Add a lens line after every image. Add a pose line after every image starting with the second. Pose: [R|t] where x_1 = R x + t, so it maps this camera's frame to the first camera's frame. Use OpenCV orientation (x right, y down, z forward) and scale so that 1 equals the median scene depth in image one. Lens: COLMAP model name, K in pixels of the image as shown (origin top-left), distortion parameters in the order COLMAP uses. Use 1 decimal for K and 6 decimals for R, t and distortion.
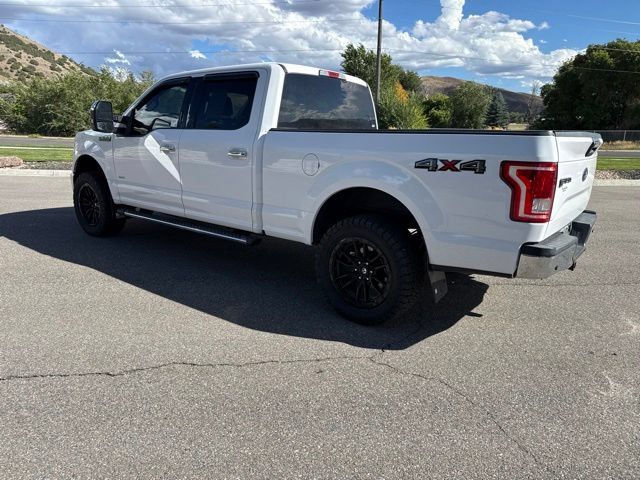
lens RADIAL K [[449.2, 0, 320.0], [0, 449.2, 240.0], [0, 0, 1]] dist [0.043525, -0.044479]
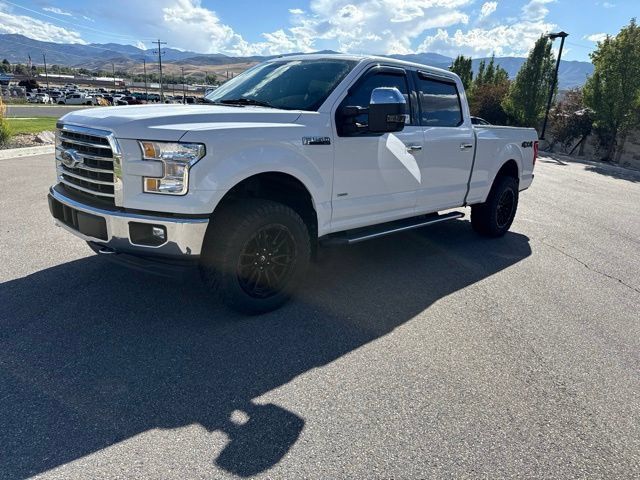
lens RADIAL K [[456.1, 0, 316.9], [0, 456.1, 237.3], [0, 0, 1]] dist [0.008880, -0.006496]
pose [[0.116134, -0.274302, 0.954605, -1.715547], [0.178112, 0.951280, 0.251678, -0.393991], [-0.977133, 0.140798, 0.159332, 1.409969]]
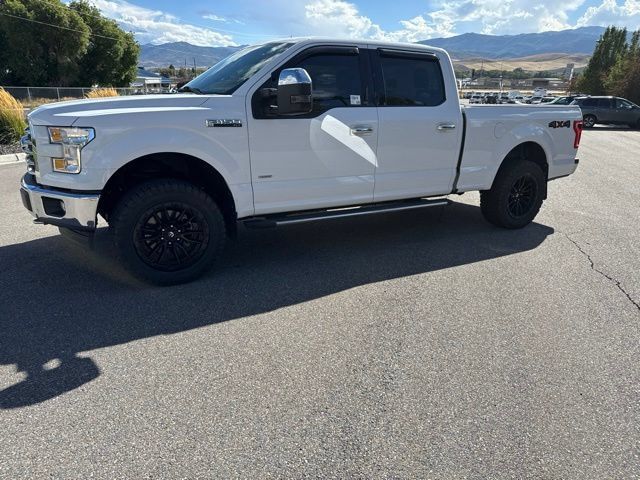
lens RADIAL K [[456.1, 0, 316.9], [0, 456.1, 237.3], [0, 0, 1]] dist [0.008880, -0.006496]
pose [[0.389138, -0.281986, 0.876958, -1.609379], [0.206708, 0.954447, 0.215179, -0.279123], [-0.897688, 0.097540, 0.429700, 0.939509]]
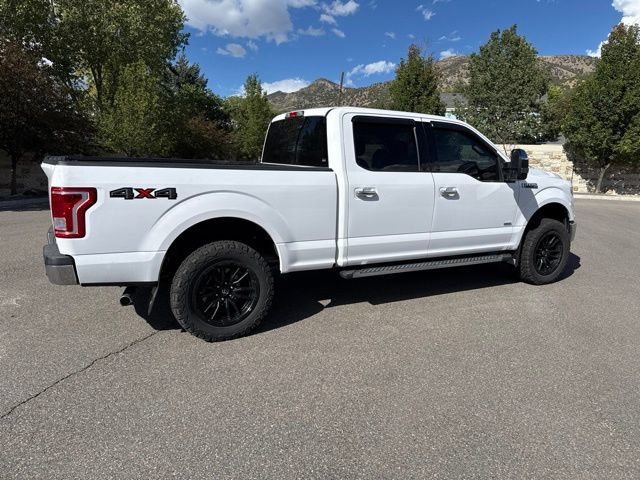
lens RADIAL K [[449.2, 0, 320.0], [0, 449.2, 240.0], [0, 0, 1]] dist [0.043525, -0.044479]
pose [[-0.413907, 0.133783, -0.900435, 1.299234], [-0.249918, 0.934435, 0.253716, -0.475894], [0.875341, 0.330050, -0.353334, 1.958001]]
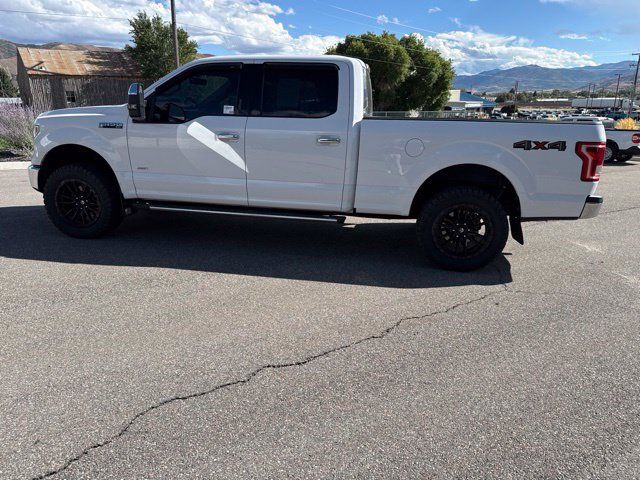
lens RADIAL K [[456.1, 0, 316.9], [0, 456.1, 237.3], [0, 0, 1]] dist [0.008880, -0.006496]
pose [[0.884751, -0.119887, 0.450381, -0.837539], [0.103129, 0.992754, 0.061671, -0.032880], [-0.454511, -0.008117, 0.890704, 0.030500]]
